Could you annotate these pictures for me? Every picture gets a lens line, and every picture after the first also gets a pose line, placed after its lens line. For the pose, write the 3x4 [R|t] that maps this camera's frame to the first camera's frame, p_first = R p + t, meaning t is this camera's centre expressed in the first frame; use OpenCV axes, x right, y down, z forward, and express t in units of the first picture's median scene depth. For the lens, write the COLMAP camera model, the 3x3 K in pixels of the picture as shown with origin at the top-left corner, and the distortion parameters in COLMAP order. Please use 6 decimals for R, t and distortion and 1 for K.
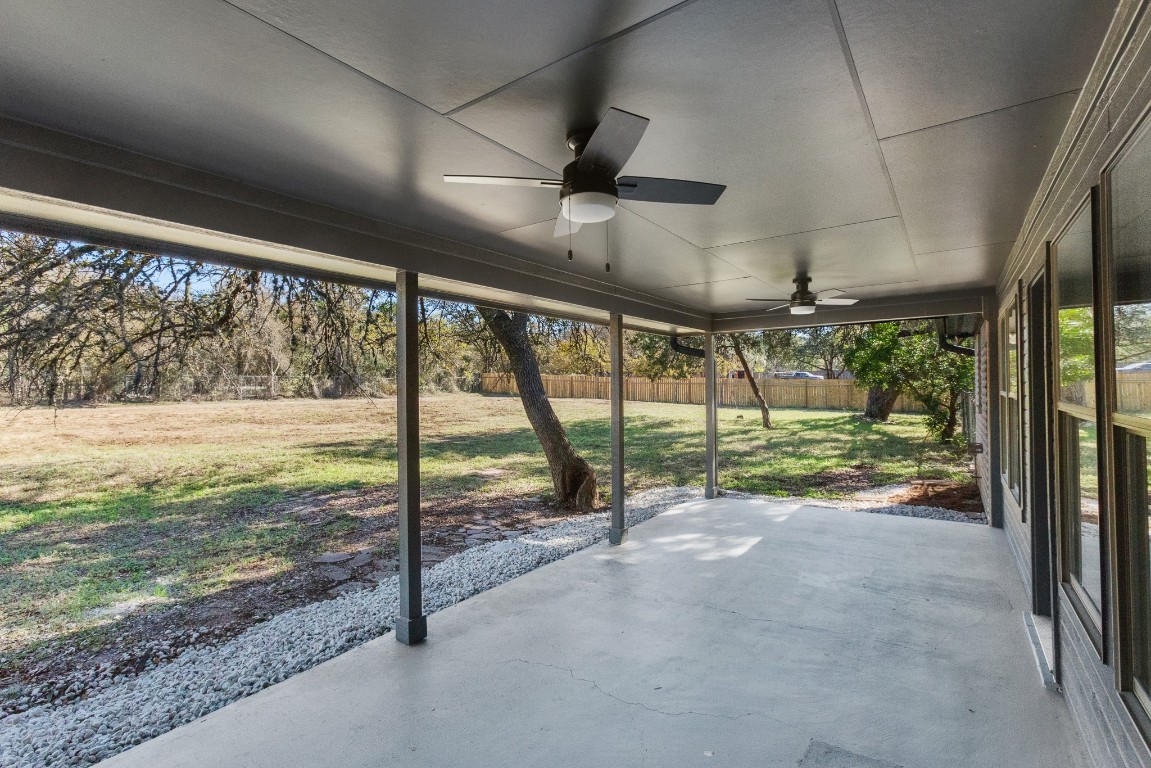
lens RADIAL K [[518.4, 0, 574.4], [0, 518.4, 383.8], [0, 0, 1]] dist [0.000959, 0.001357]
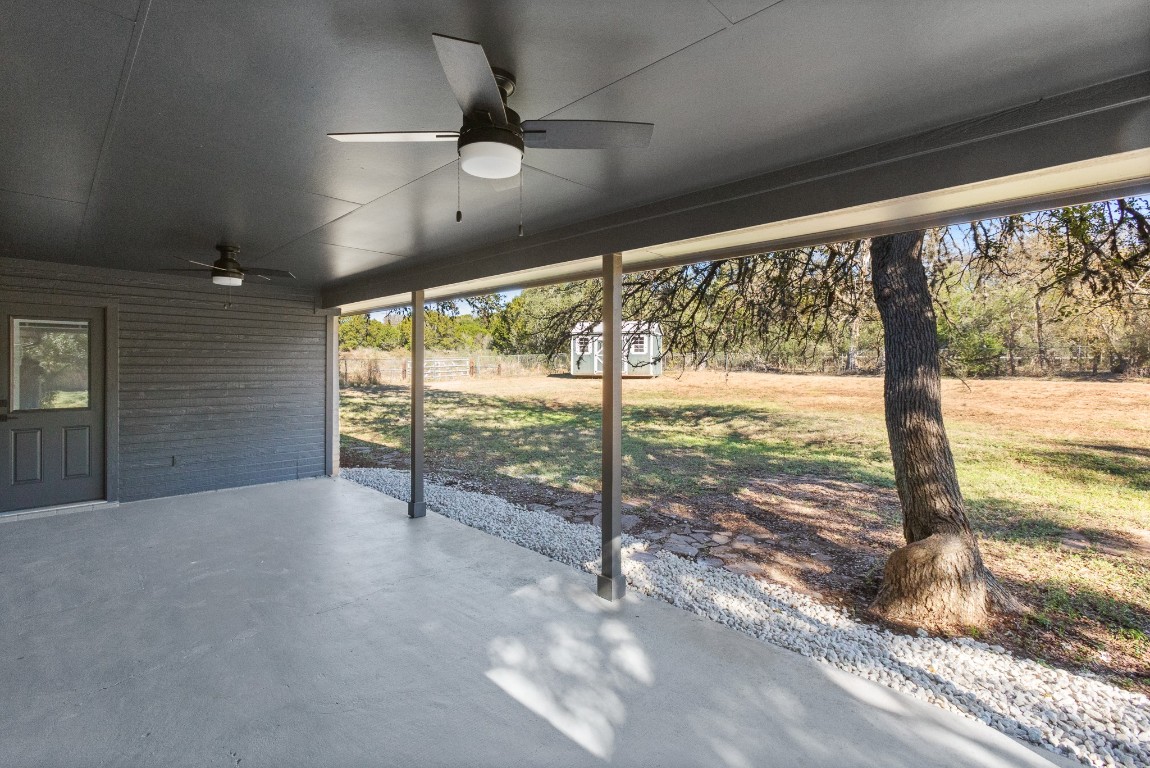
lens RADIAL K [[518.0, 0, 553.5], [0, 518.0, 362.7], [0, 0, 1]] dist [0.000959, 0.001357]
pose [[-0.167162, 0.007989, -0.985897, 0.748603], [0.005438, 0.999959, 0.007181, 0.000342], [0.985914, -0.004161, -0.167199, 1.035236]]
